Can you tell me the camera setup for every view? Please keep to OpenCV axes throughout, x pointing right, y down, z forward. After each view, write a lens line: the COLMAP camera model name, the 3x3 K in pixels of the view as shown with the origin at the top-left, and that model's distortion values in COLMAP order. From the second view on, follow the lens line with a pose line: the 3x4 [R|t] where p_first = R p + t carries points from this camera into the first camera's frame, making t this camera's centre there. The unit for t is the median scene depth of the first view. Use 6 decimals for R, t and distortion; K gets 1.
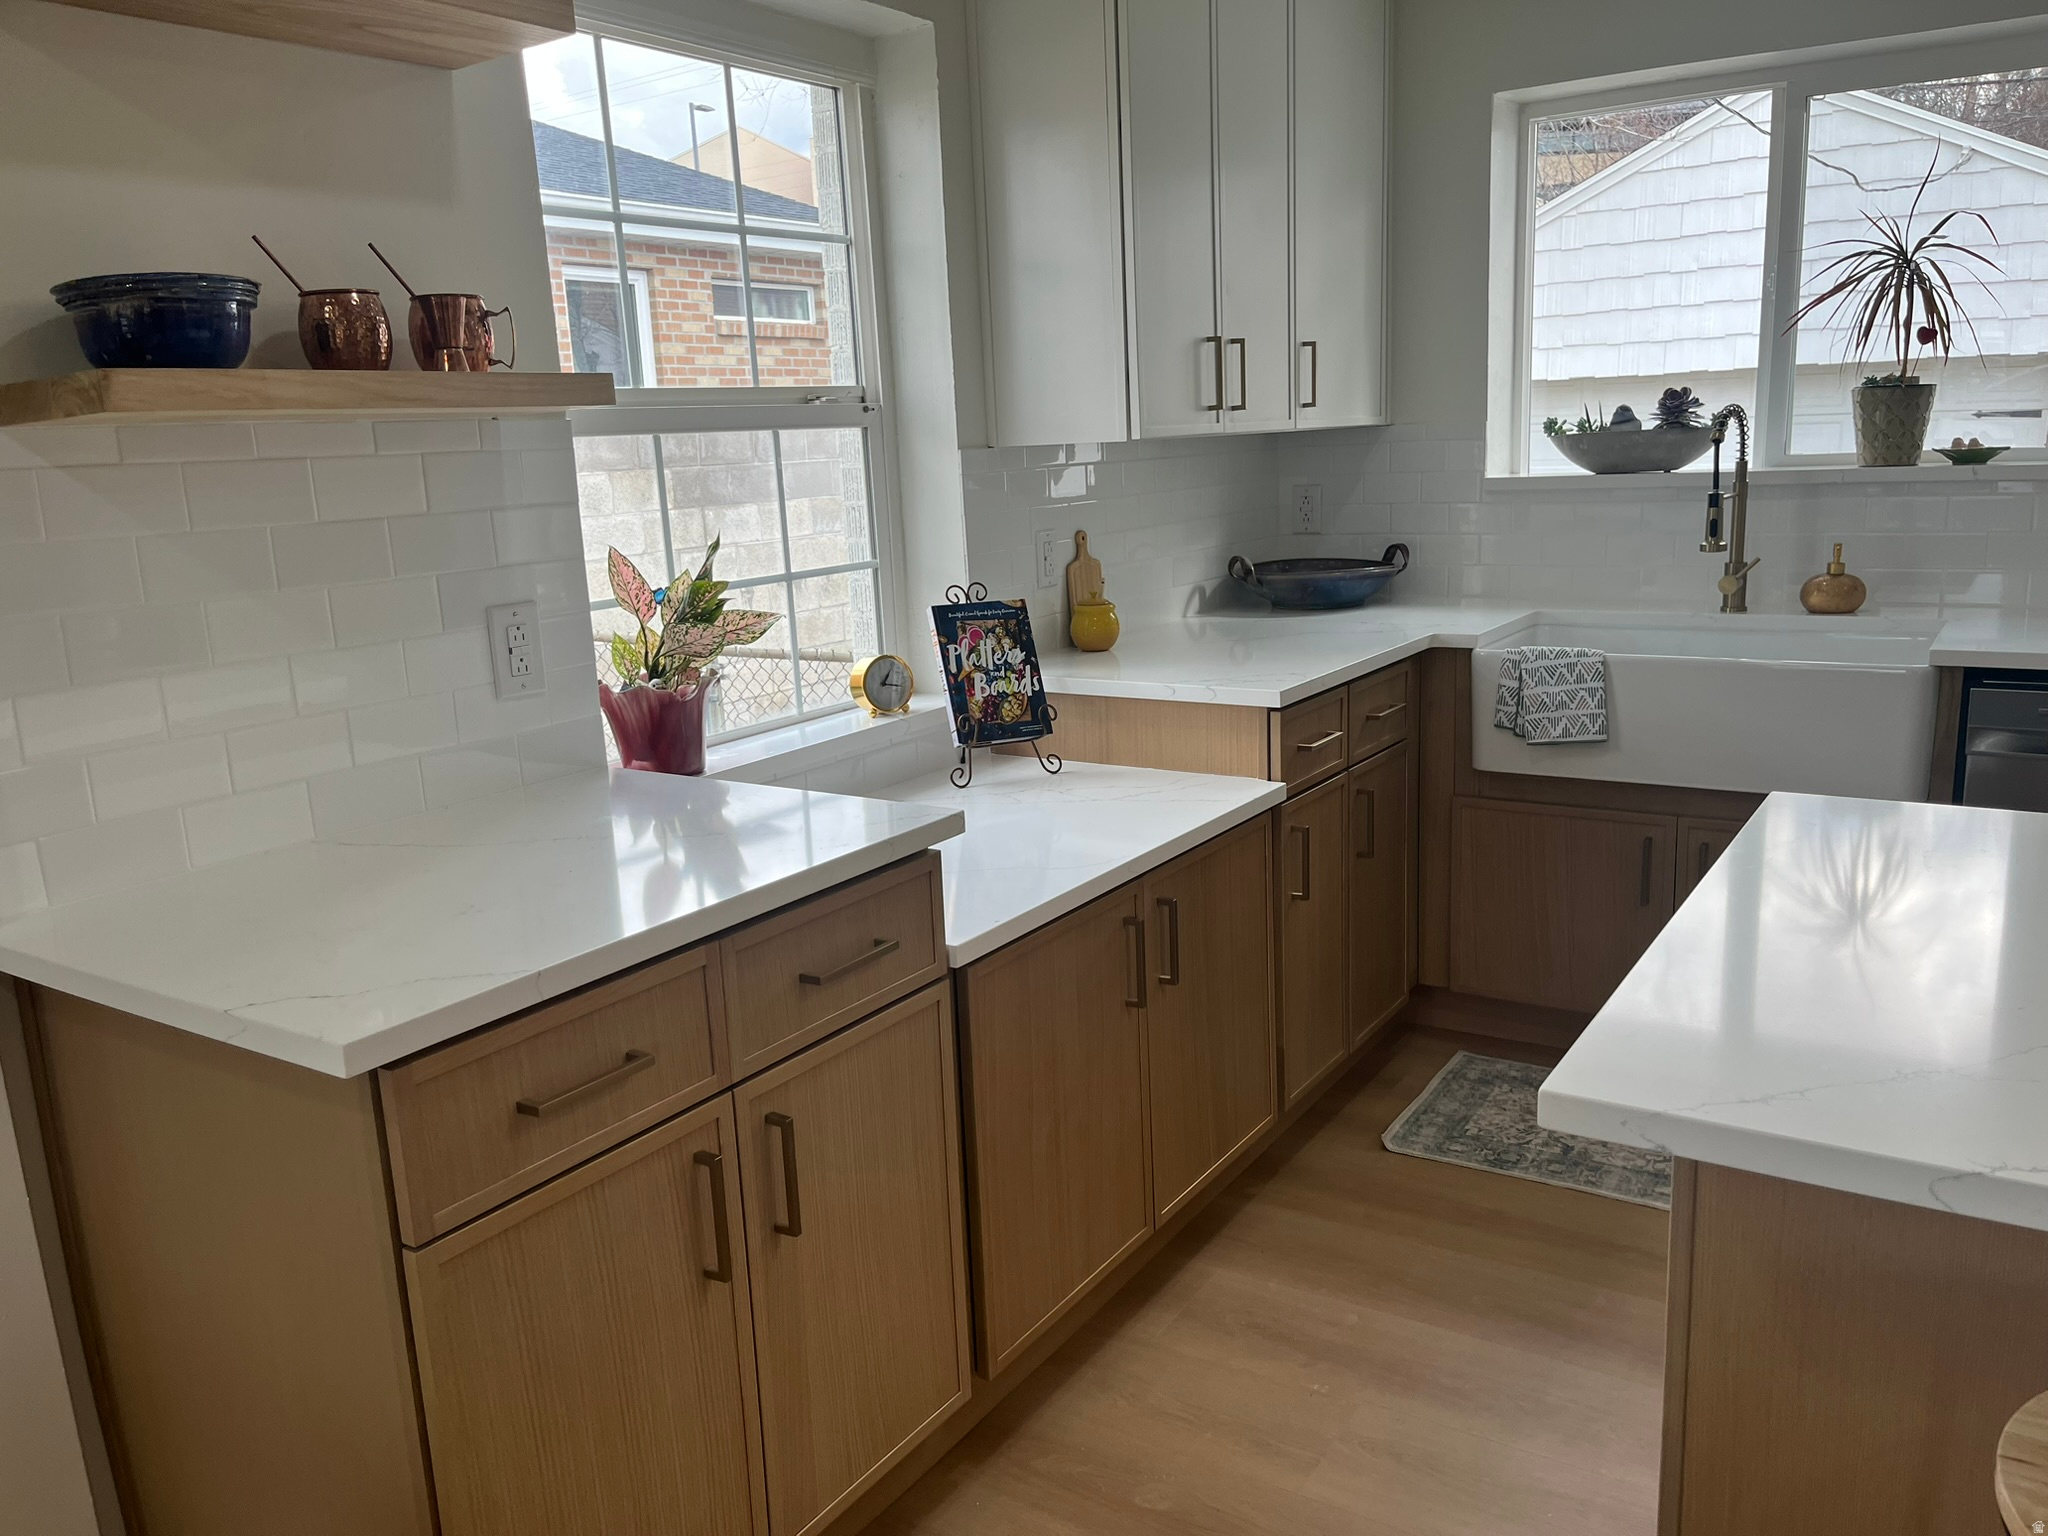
lens RADIAL K [[1546.5, 0, 1061.6], [0, 1546.5, 776.1], [0, 0, 1]] dist [0.044124, -0.034142]
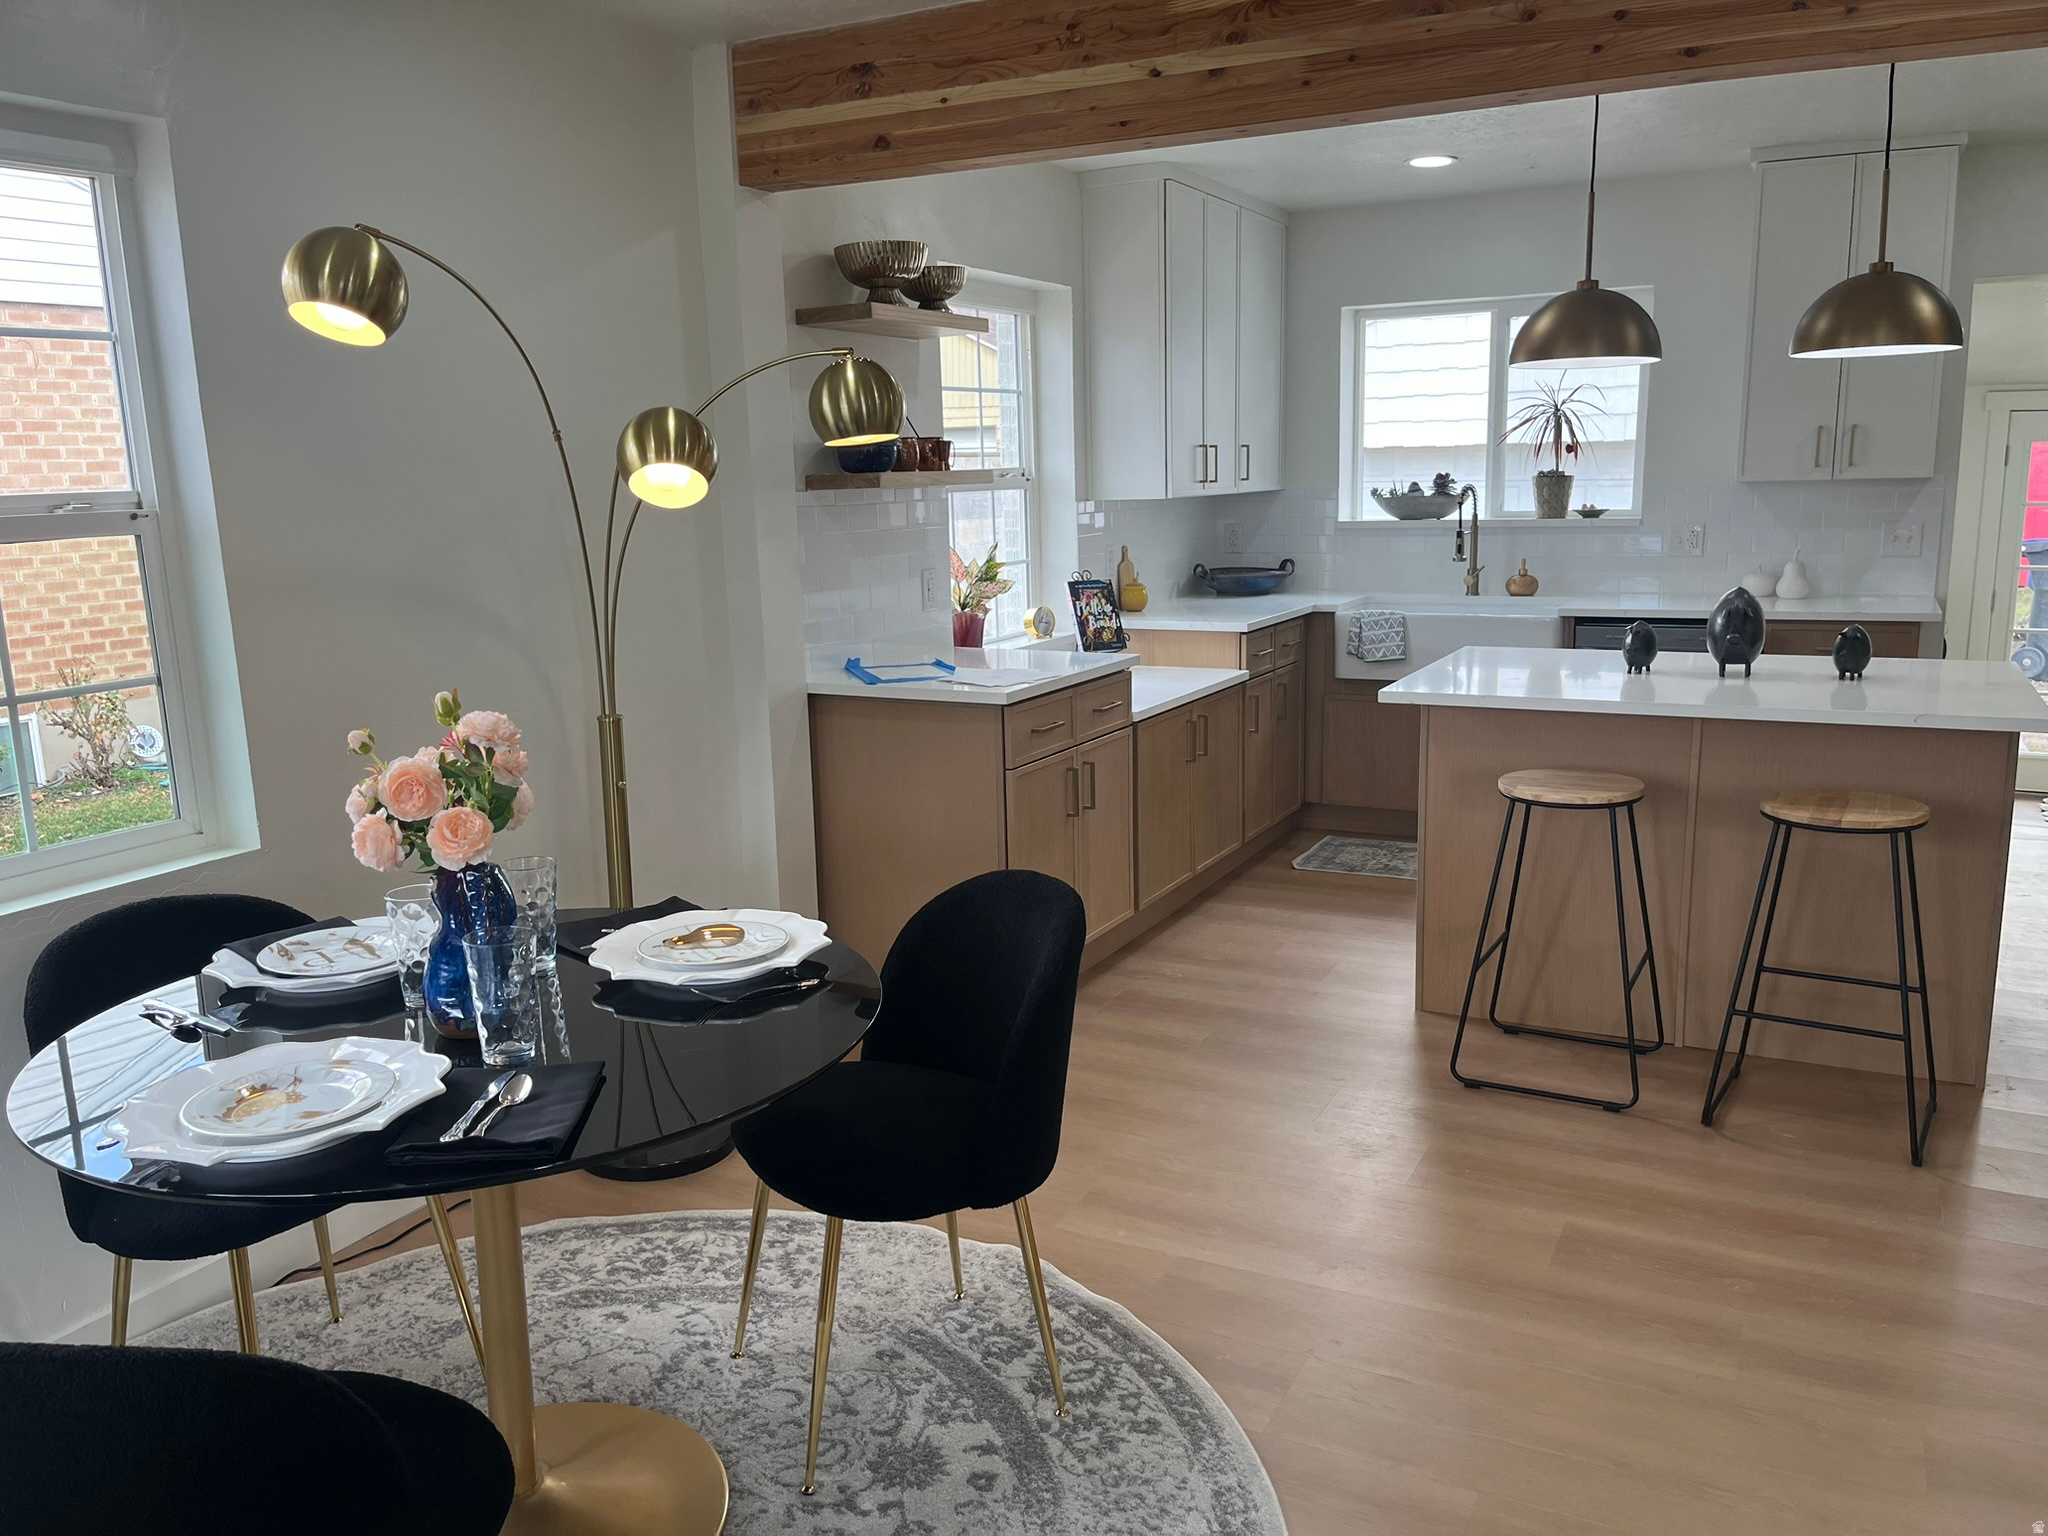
lens RADIAL K [[1546.5, 0, 1029.7], [0, 1546.5, 785.2], [0, 0, 1]] dist [0.044124, -0.034142]
pose [[0.995838, 0.000504, 0.091143, -0.275698], [0.001362, 0.999791, -0.020410, 0.166569], [-0.091134, 0.020449, 0.995629, -0.831925]]
